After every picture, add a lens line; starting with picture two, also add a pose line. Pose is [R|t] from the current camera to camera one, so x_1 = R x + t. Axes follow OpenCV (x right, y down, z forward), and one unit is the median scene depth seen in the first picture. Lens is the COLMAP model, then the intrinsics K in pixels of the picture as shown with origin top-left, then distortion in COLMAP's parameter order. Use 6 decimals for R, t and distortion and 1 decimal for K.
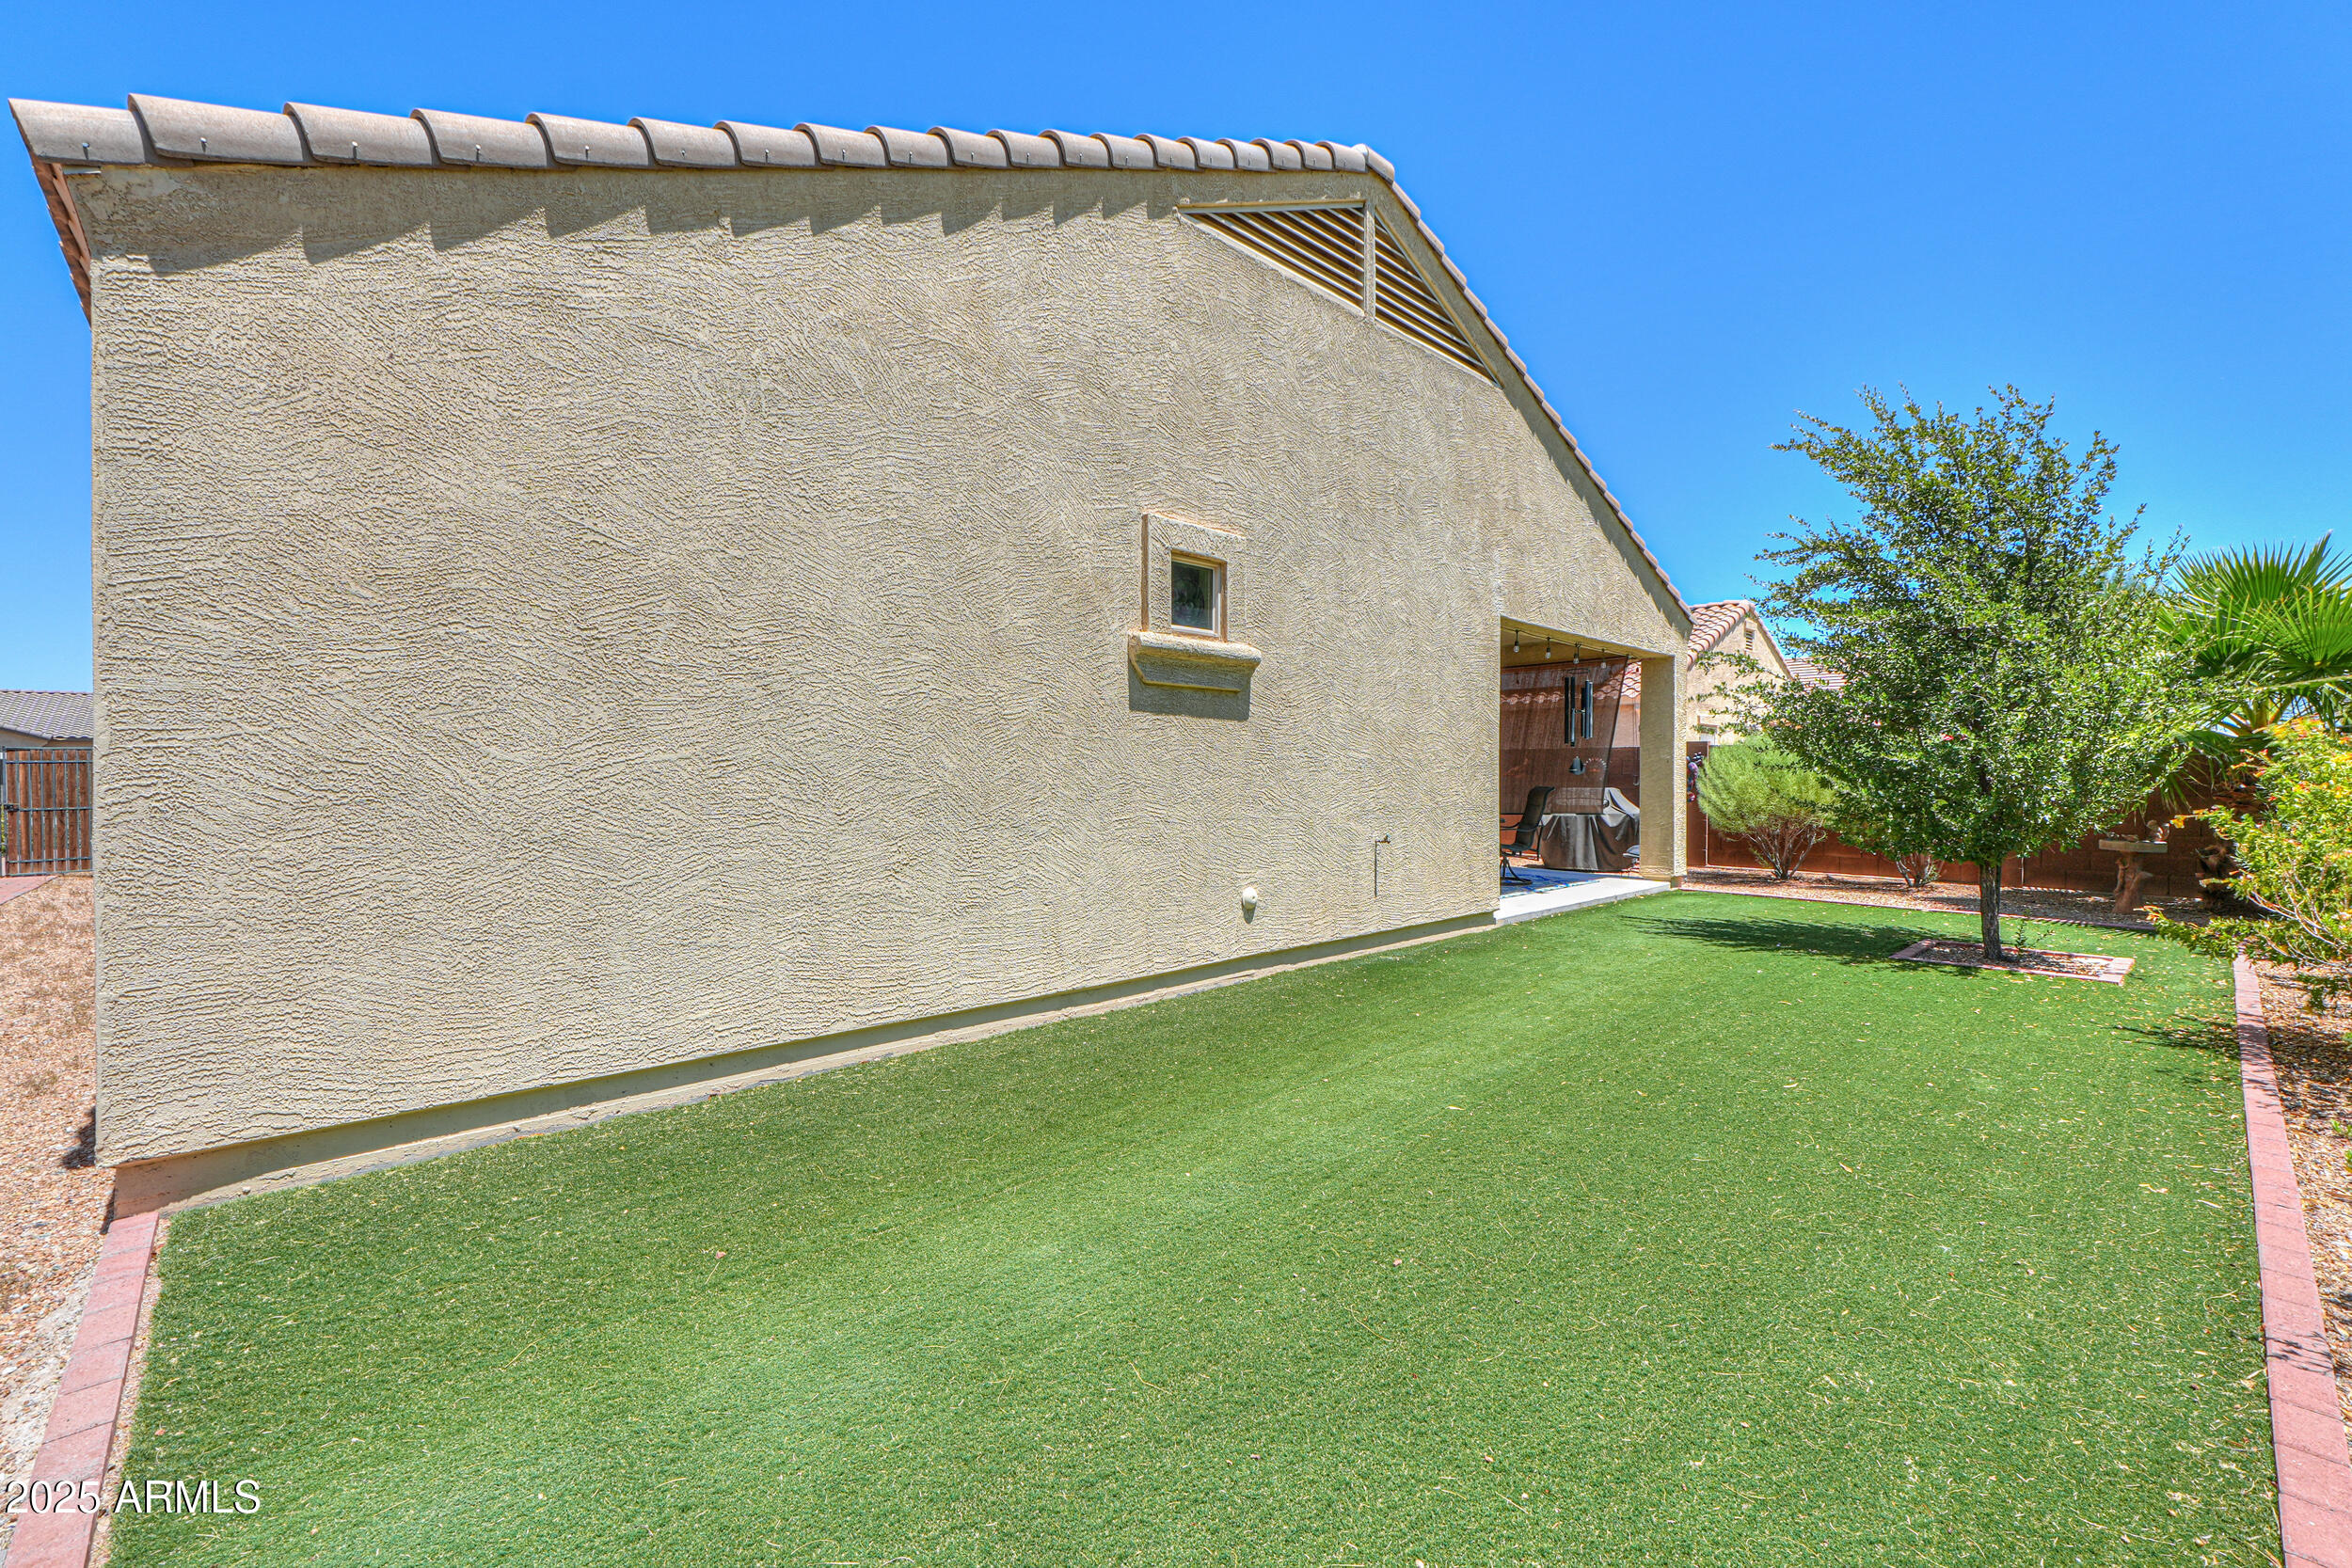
lens RADIAL K [[991.0, 0, 1168.8], [0, 991.0, 785.7], [0, 0, 1]] dist [-0.002598, 0.000470]
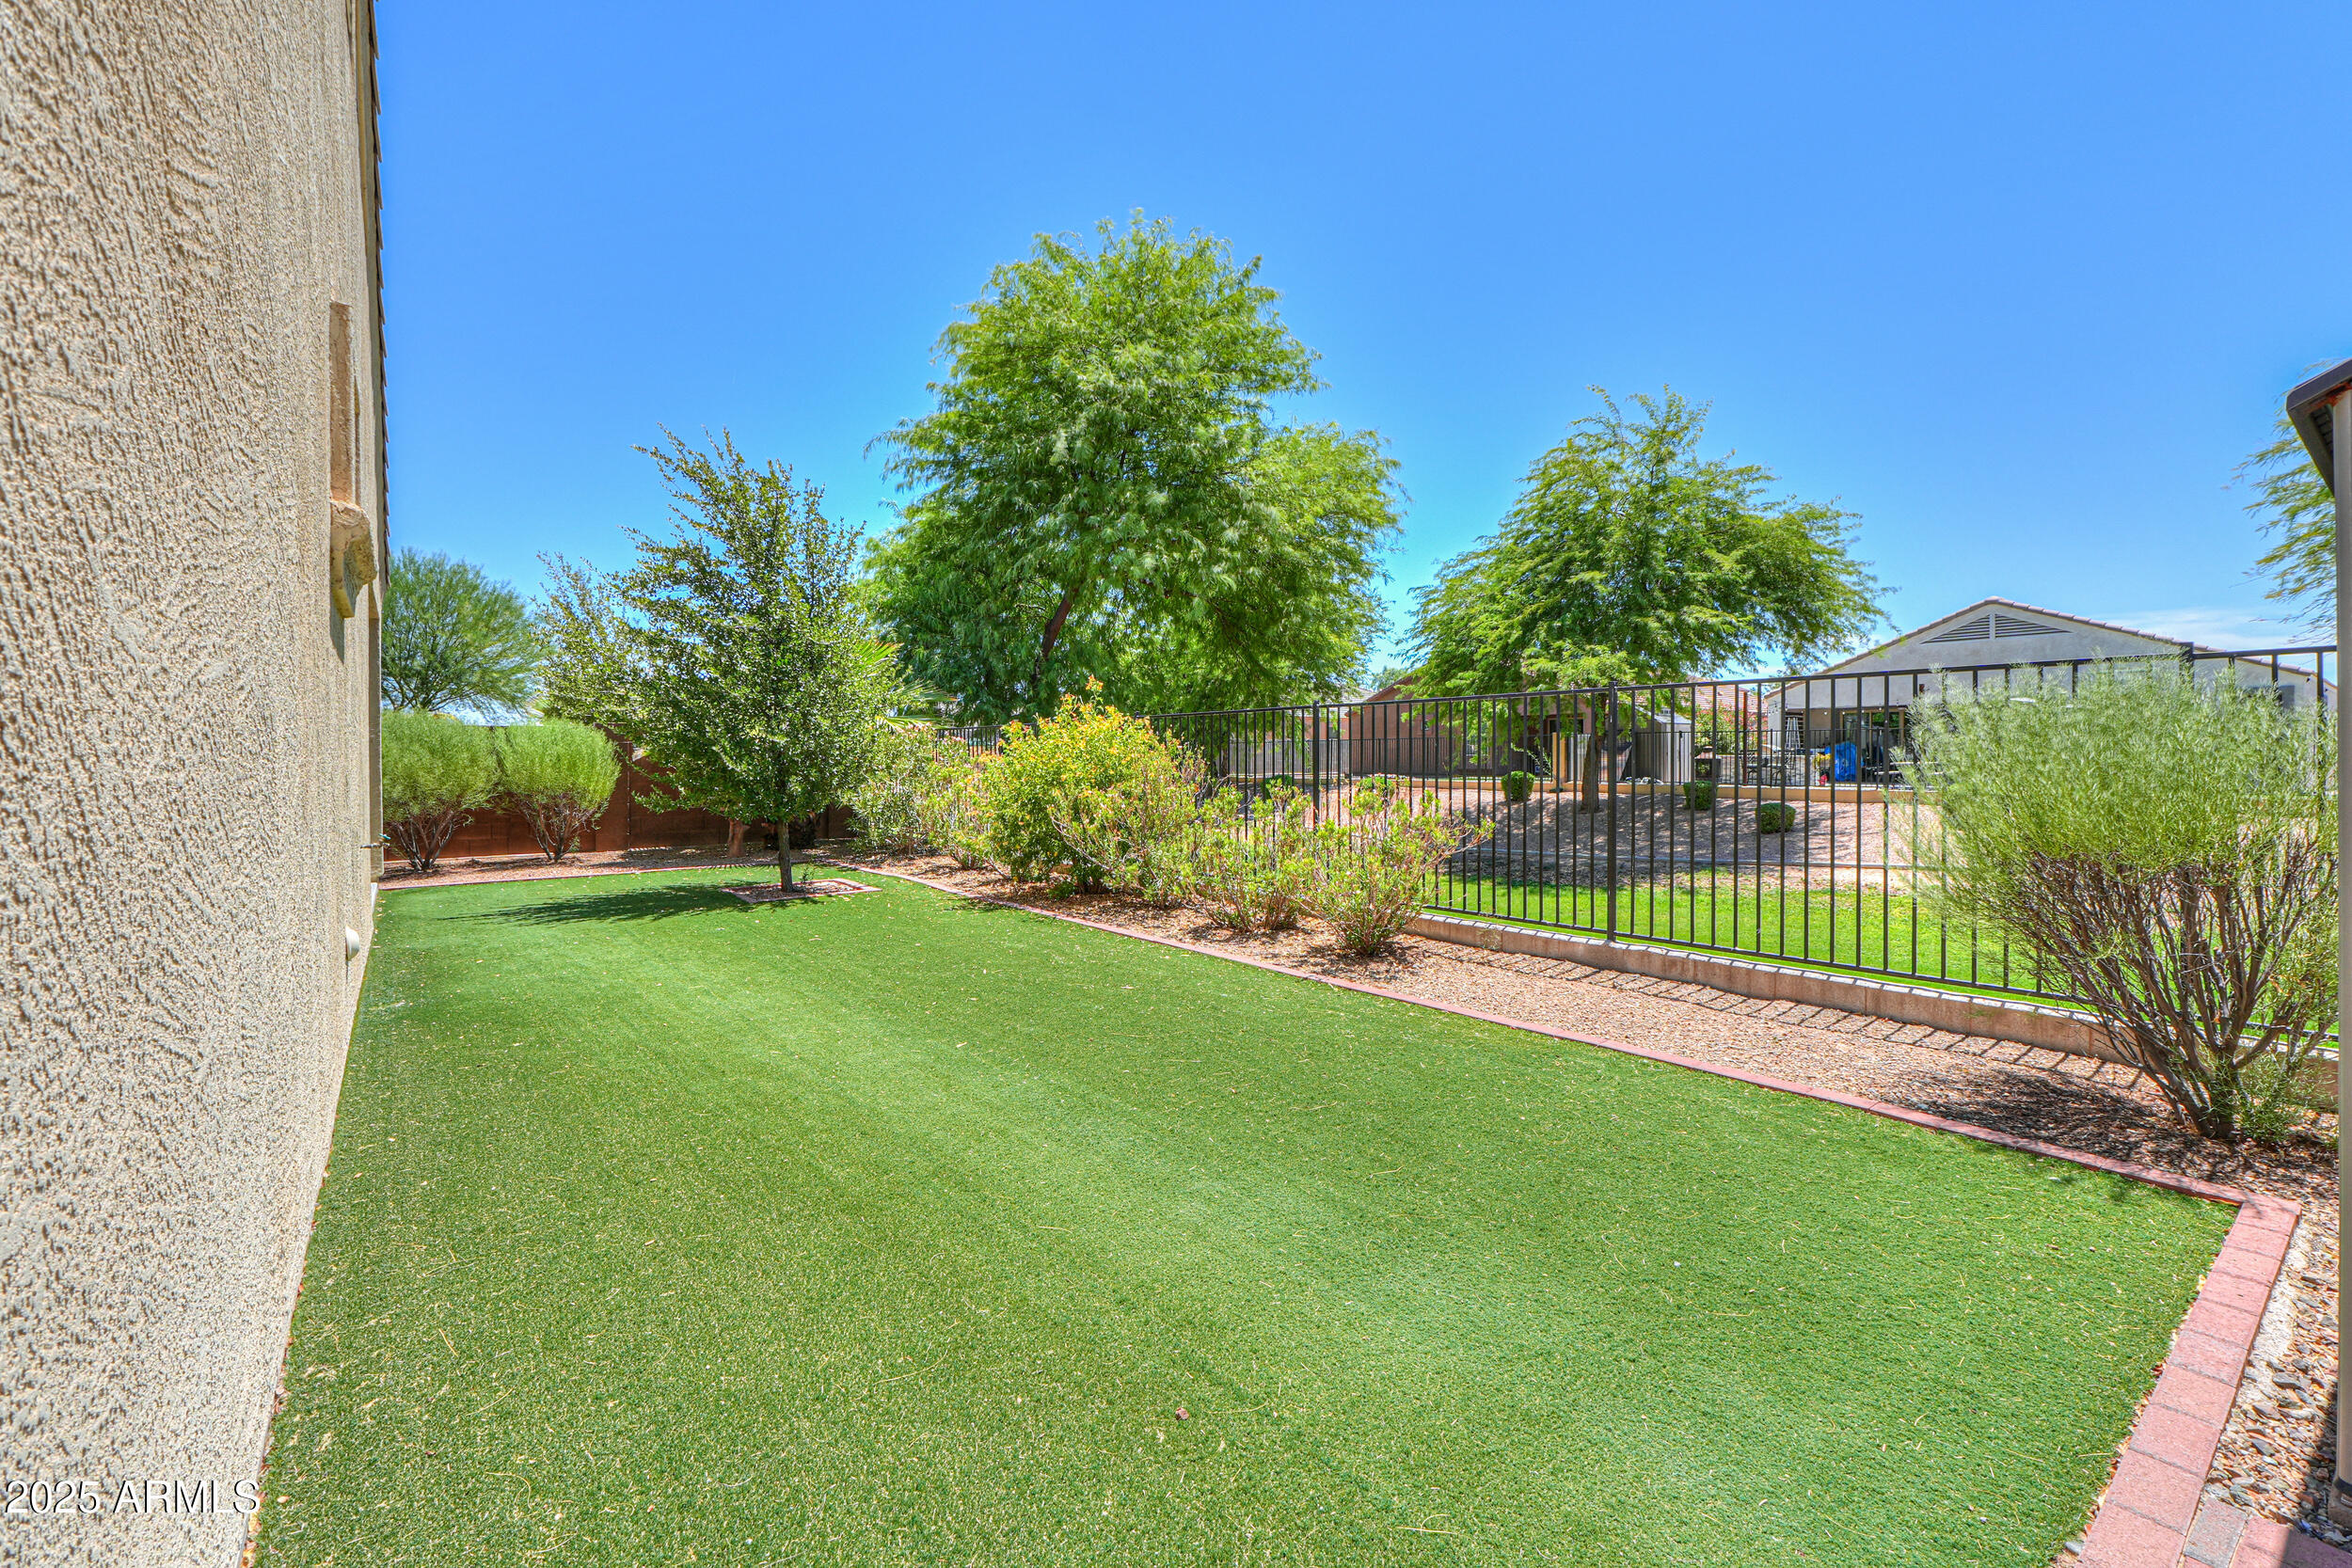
lens RADIAL K [[991.0, 0, 1171.6], [0, 991.0, 763.8], [0, 0, 1]] dist [-0.002598, 0.000470]
pose [[0.098885, -0.009769, 0.995051, -0.519939], [0.019099, 0.999786, 0.007918, 0.001676], [-0.994916, 0.018221, 0.099050, 0.418295]]
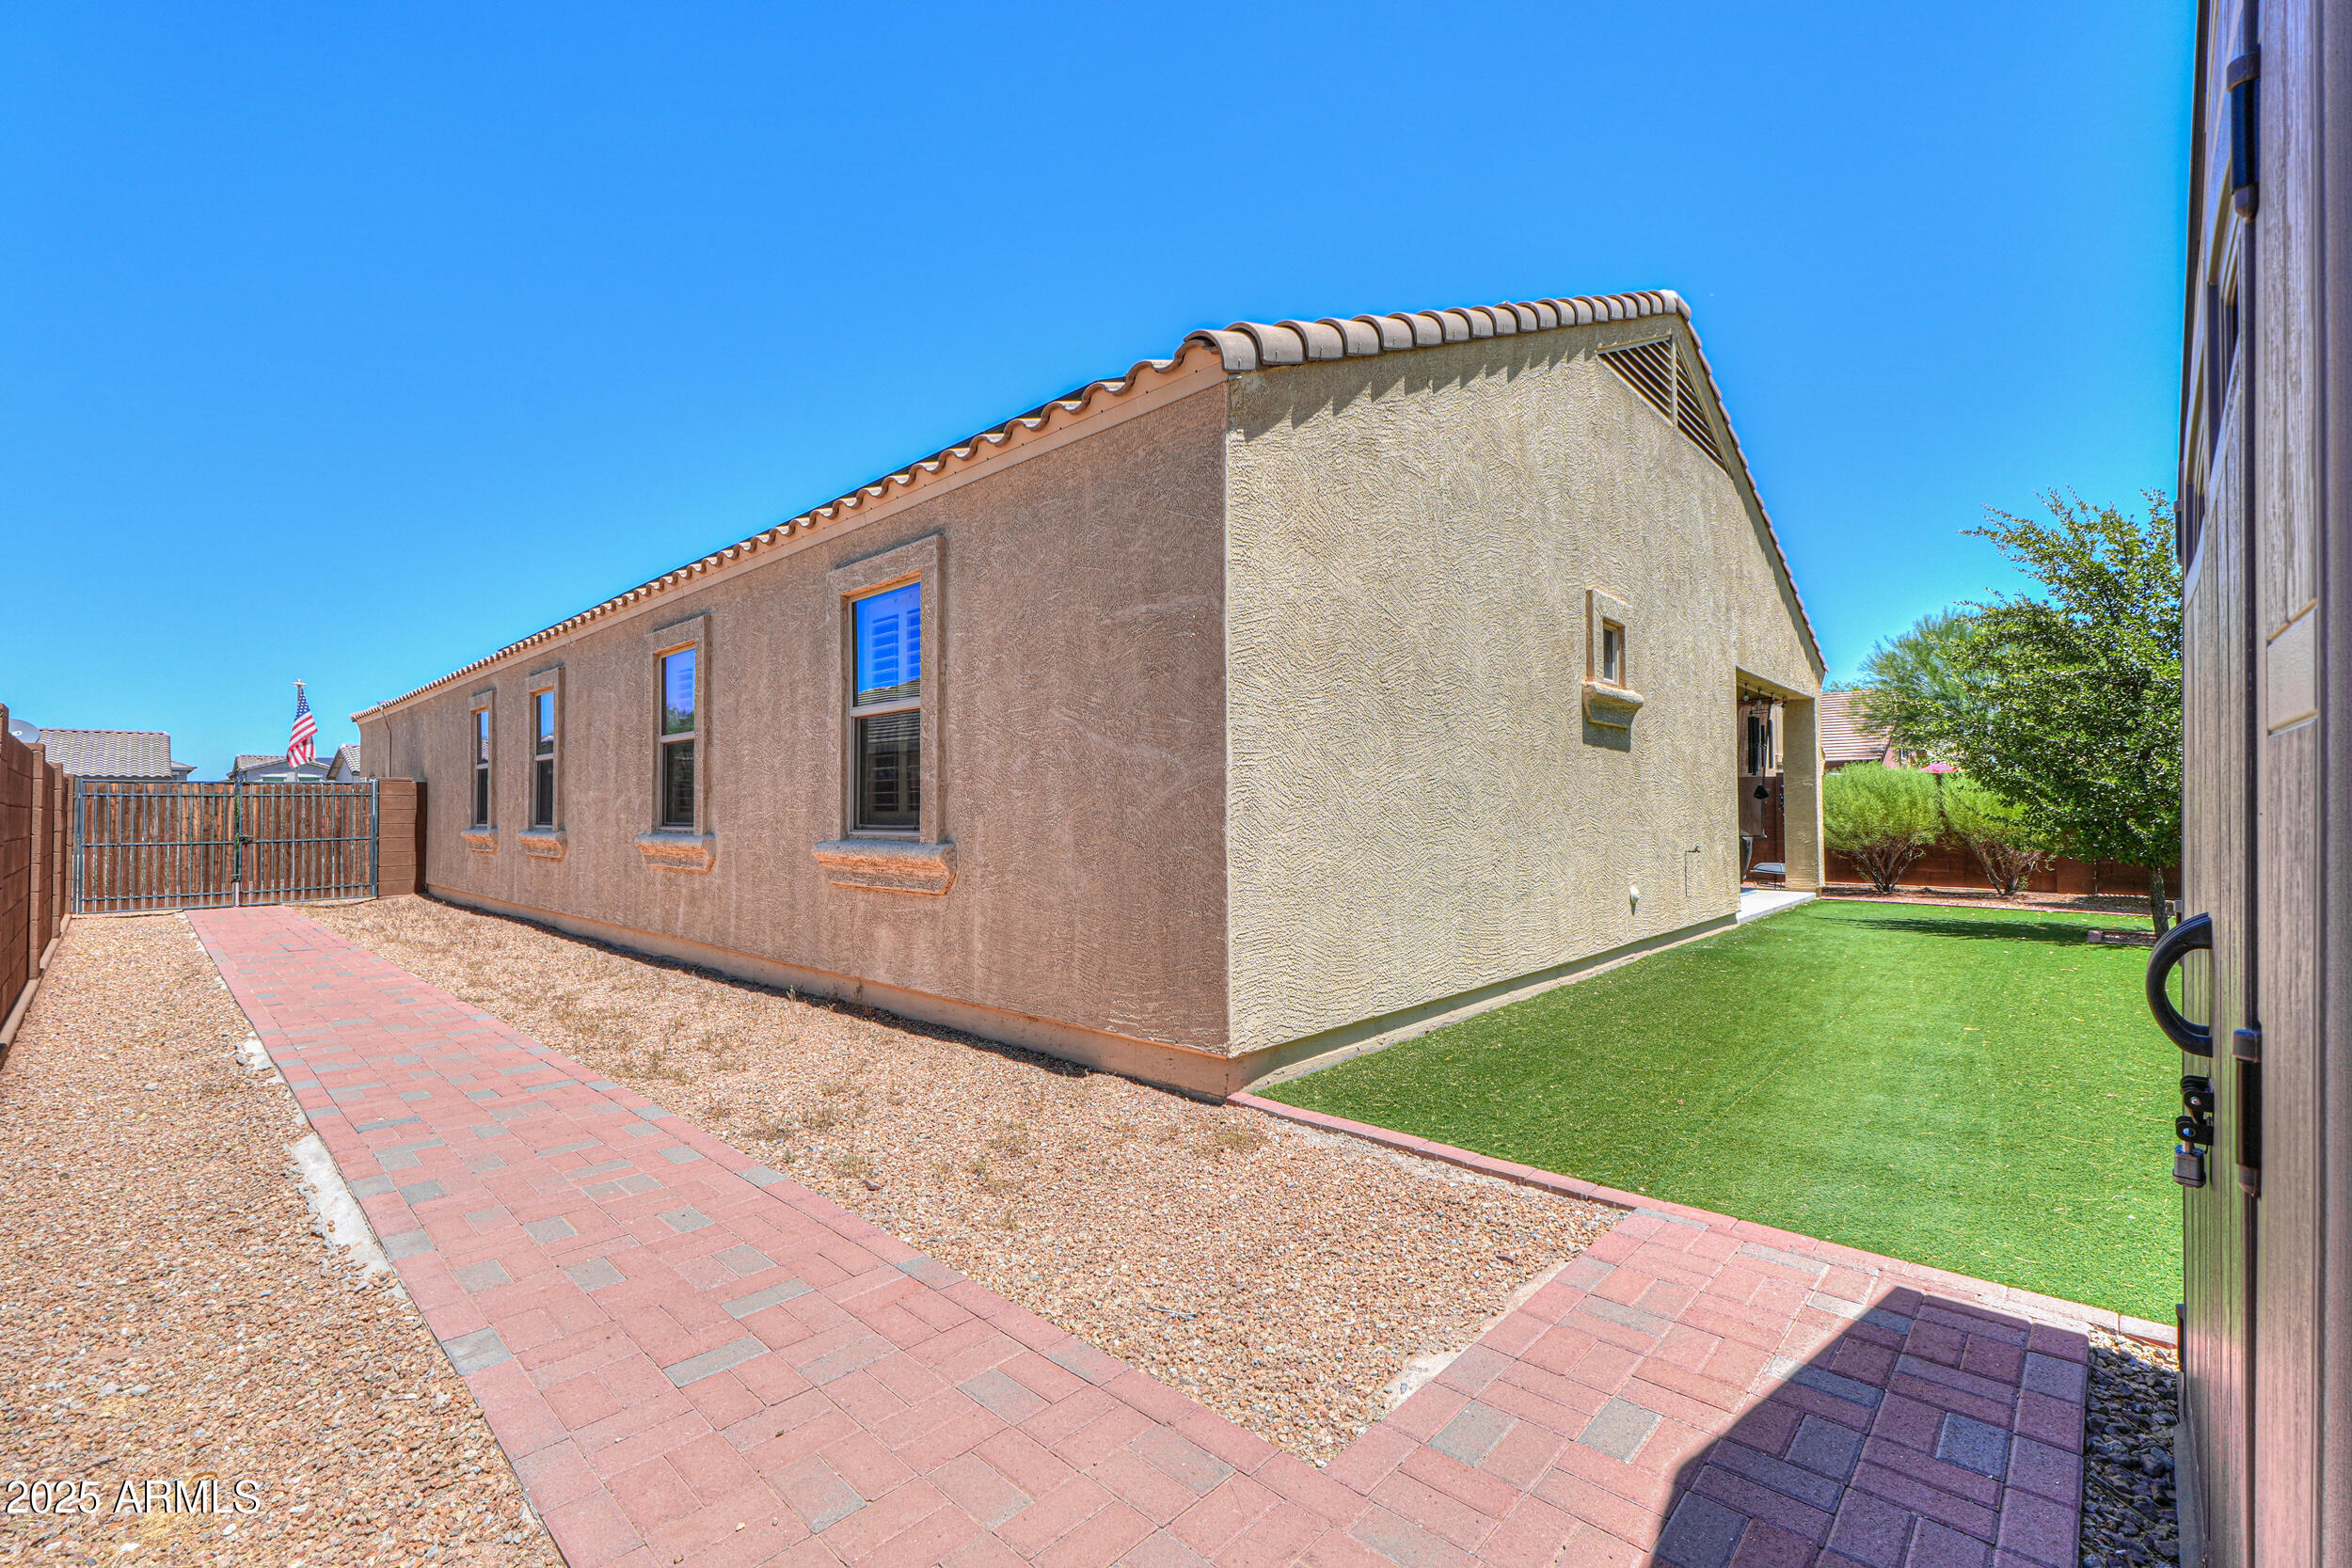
lens RADIAL K [[991.0, 0, 1176.3], [0, 991.0, 789.1], [0, 0, 1]] dist [-0.002598, 0.000470]
pose [[0.997790, -0.003010, 0.066381, -0.592685], [0.005272, 0.999411, -0.033918, 0.021041], [-0.066240, 0.034193, 0.997218, -0.209683]]
